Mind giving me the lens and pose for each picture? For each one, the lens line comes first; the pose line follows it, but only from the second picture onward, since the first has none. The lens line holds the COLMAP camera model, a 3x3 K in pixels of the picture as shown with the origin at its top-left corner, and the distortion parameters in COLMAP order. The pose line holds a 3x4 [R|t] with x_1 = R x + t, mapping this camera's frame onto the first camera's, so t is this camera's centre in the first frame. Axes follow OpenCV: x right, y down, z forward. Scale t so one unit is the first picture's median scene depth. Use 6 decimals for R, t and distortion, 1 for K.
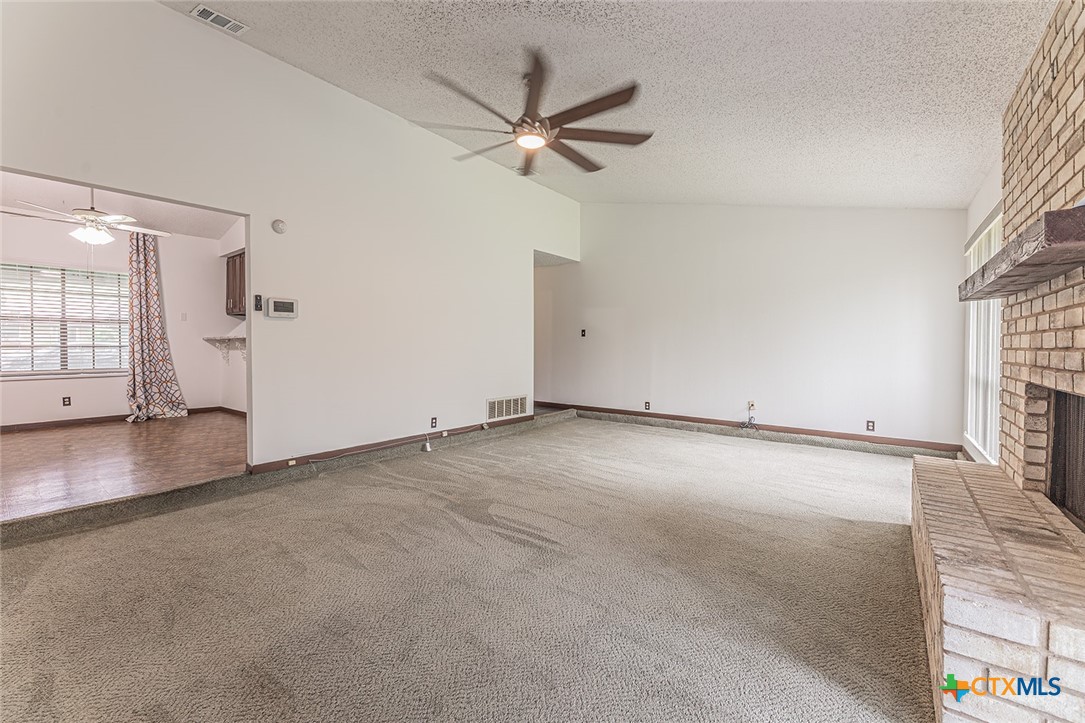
lens RADIAL K [[444.1, 0, 538.1], [0, 444.1, 357.3], [0, 0, 1]] dist [-0.002228, -0.001809]
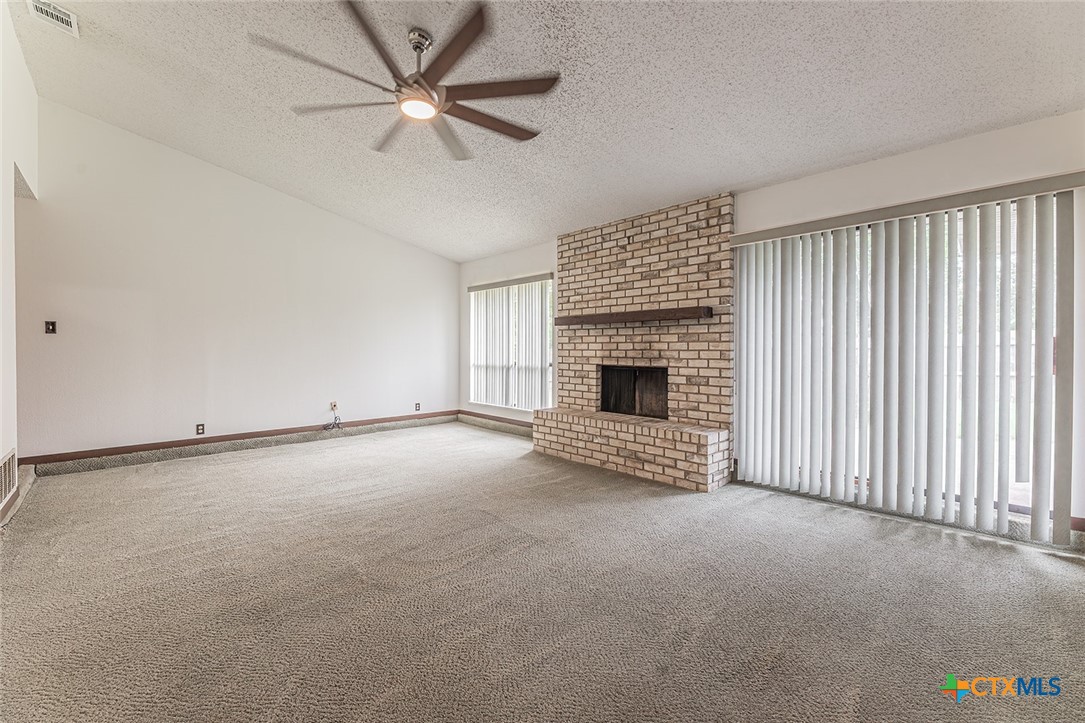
lens RADIAL K [[444.1, 0, 530.9], [0, 444.1, 352.9], [0, 0, 1]] dist [-0.002228, -0.001809]
pose [[0.137780, -0.009575, 0.990417, -0.525210], [0.027367, 0.999608, 0.005857, -0.010601], [-0.990085, 0.026298, 0.137988, 0.433675]]
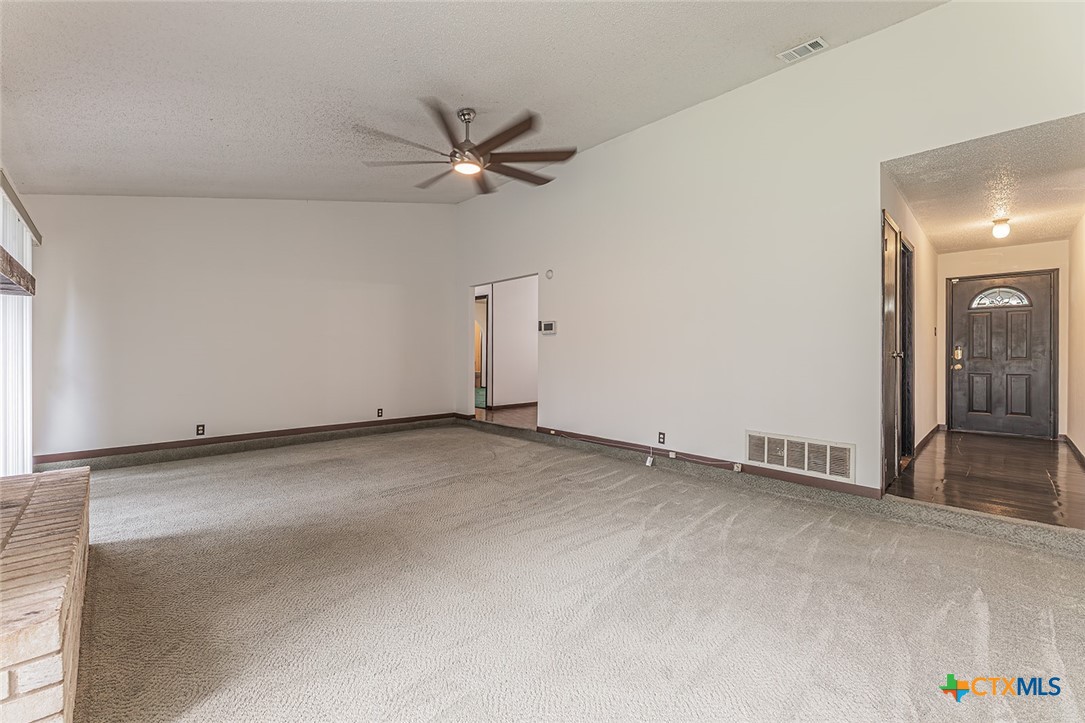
lens RADIAL K [[444.1, 0, 537.5], [0, 444.1, 353.7], [0, 0, 1]] dist [-0.002228, -0.001809]
pose [[-0.126603, -0.002280, -0.991951, 0.702050], [-0.034901, 0.999388, 0.002157, -0.017813], [0.991339, 0.034893, -0.126605, 0.866931]]
